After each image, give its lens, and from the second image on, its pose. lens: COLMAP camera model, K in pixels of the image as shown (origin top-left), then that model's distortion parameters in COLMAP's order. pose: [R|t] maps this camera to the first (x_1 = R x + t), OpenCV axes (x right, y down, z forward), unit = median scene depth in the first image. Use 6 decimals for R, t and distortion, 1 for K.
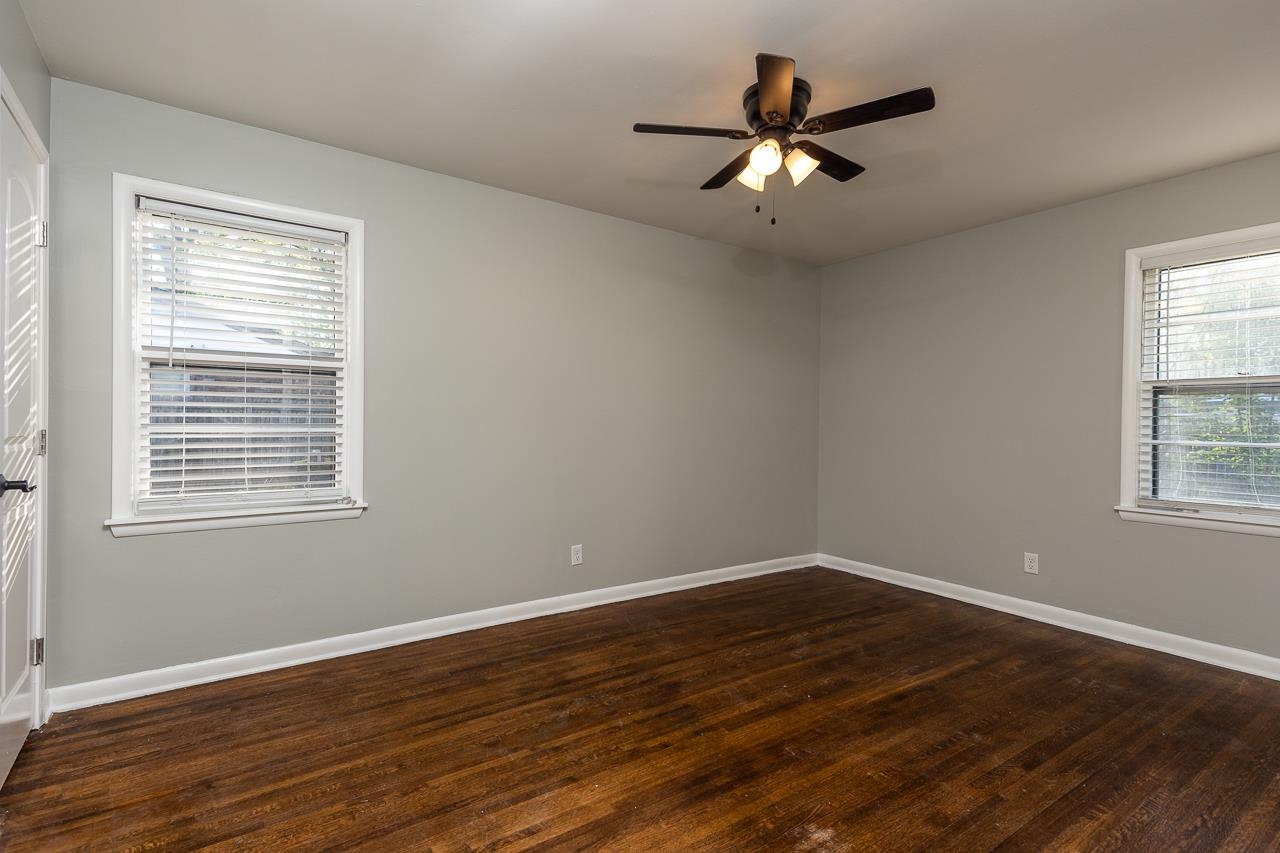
lens RADIAL K [[606.4, 0, 635.7], [0, 606.4, 424.6], [0, 0, 1]] dist [0.047539, -0.017759]
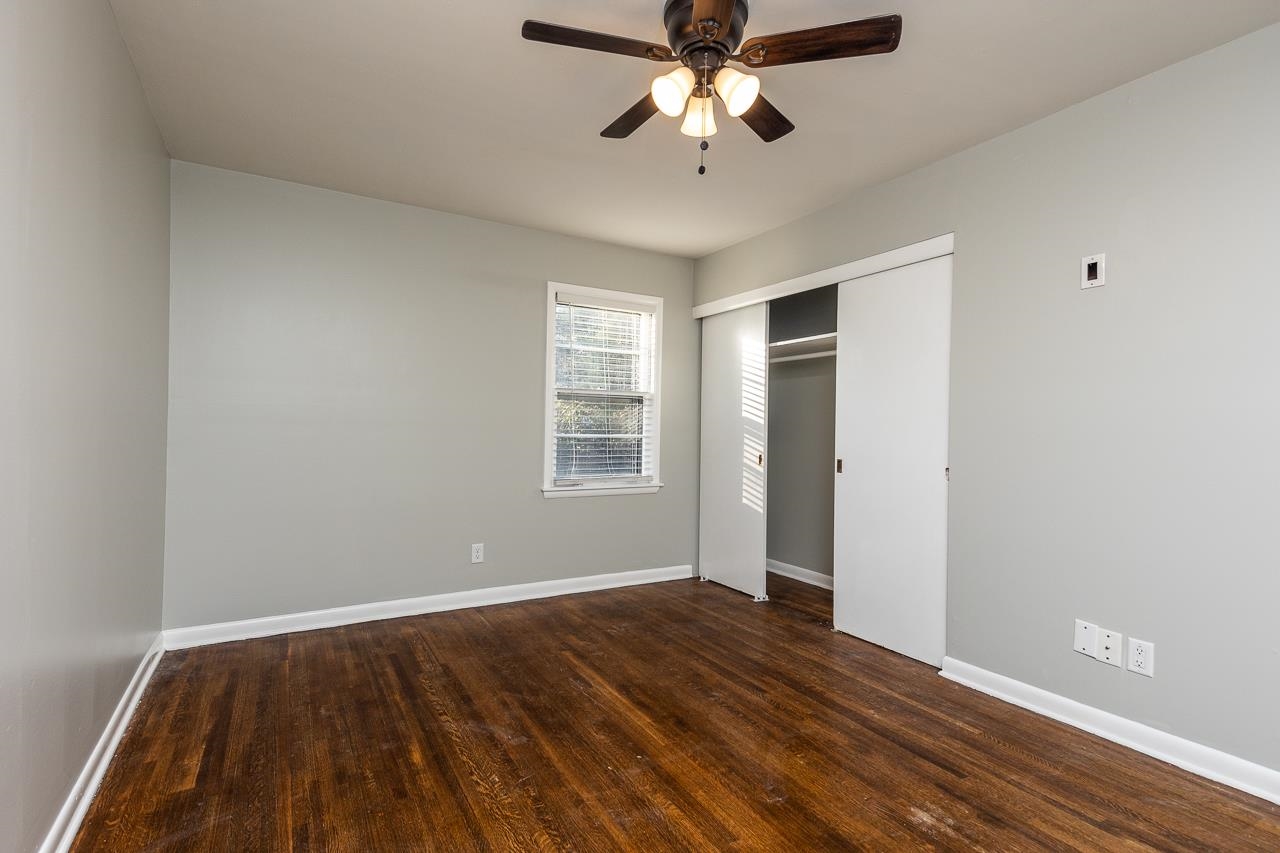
lens RADIAL K [[606.4, 0, 633.4], [0, 606.4, 427.5], [0, 0, 1]] dist [0.047539, -0.017759]
pose [[0.086020, -0.011221, 0.996230, -0.475286], [-0.009065, 0.999886, 0.012045, -0.004938], [-0.996252, -0.010067, 0.085908, 0.848940]]
